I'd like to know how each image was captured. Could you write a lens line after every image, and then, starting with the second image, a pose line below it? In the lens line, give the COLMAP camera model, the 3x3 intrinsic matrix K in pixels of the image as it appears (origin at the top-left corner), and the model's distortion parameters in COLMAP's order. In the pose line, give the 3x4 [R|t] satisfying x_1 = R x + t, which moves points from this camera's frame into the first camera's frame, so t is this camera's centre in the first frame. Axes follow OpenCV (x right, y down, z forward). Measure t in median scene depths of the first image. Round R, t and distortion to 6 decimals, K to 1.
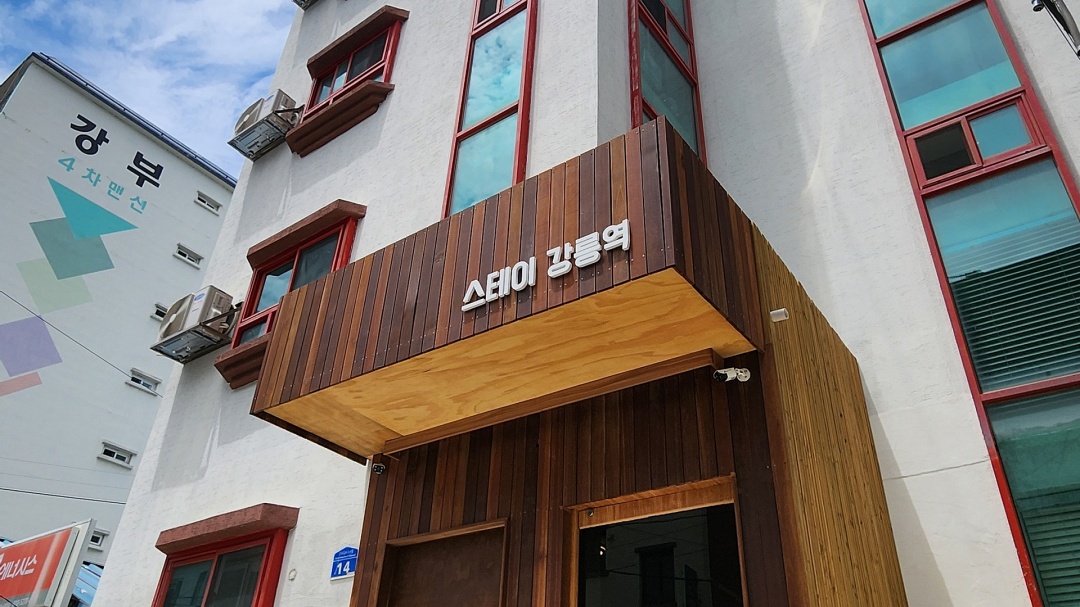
lens RADIAL K [[793.4, 0, 536.1], [0, 793.4, 305.9], [0, 0, 1]] dist [-0.004371, 0.003998]
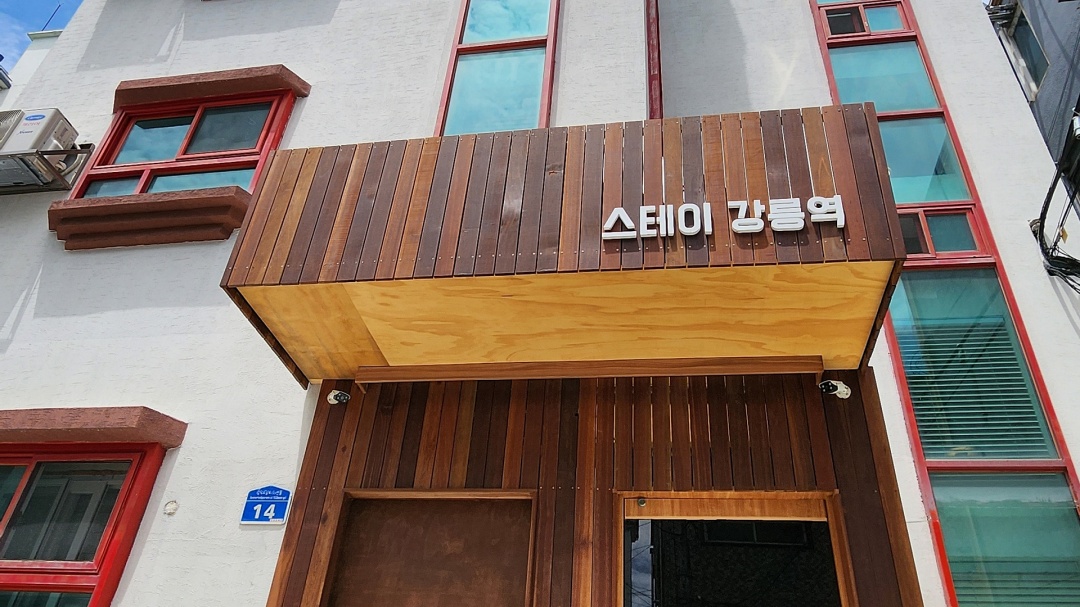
lens RADIAL K [[793.4, 0, 536.1], [0, 793.4, 305.9], [0, 0, 1]] dist [-0.004371, 0.003998]
pose [[0.891492, 0.272624, 0.361825, -0.378901], [-0.271011, 0.960929, -0.056294, 0.121816], [-0.363035, -0.047873, 0.930545, 0.216430]]
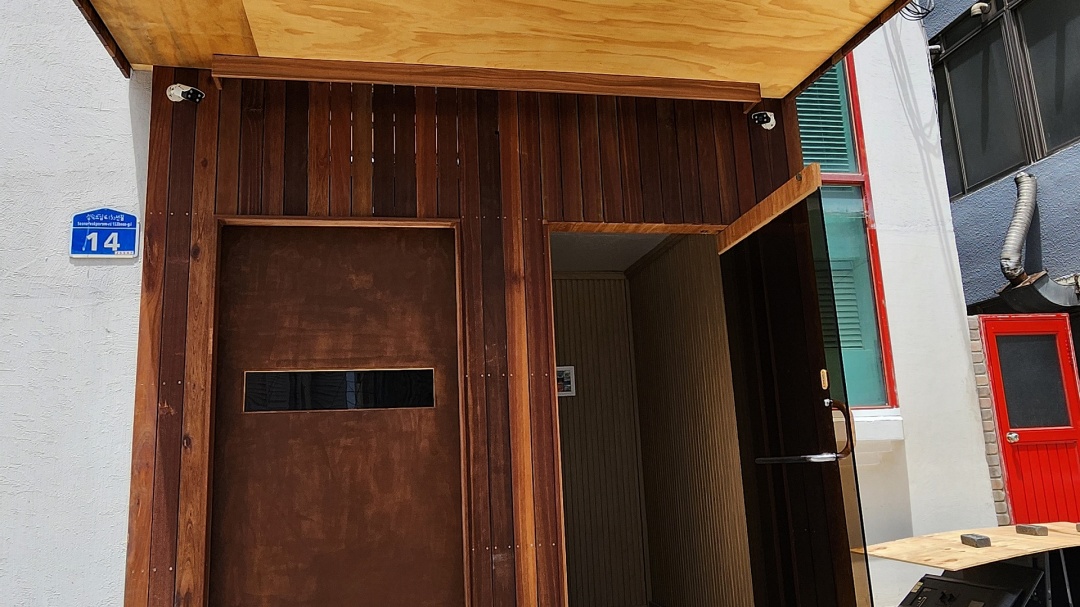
lens RADIAL K [[793.4, 0, 536.1], [0, 793.4, 305.9], [0, 0, 1]] dist [-0.004371, 0.003998]
pose [[0.680622, 0.065582, 0.729694, -0.506211], [-0.339529, 0.910809, 0.234836, 0.135343], [-0.649210, -0.407586, 0.642183, 0.422260]]
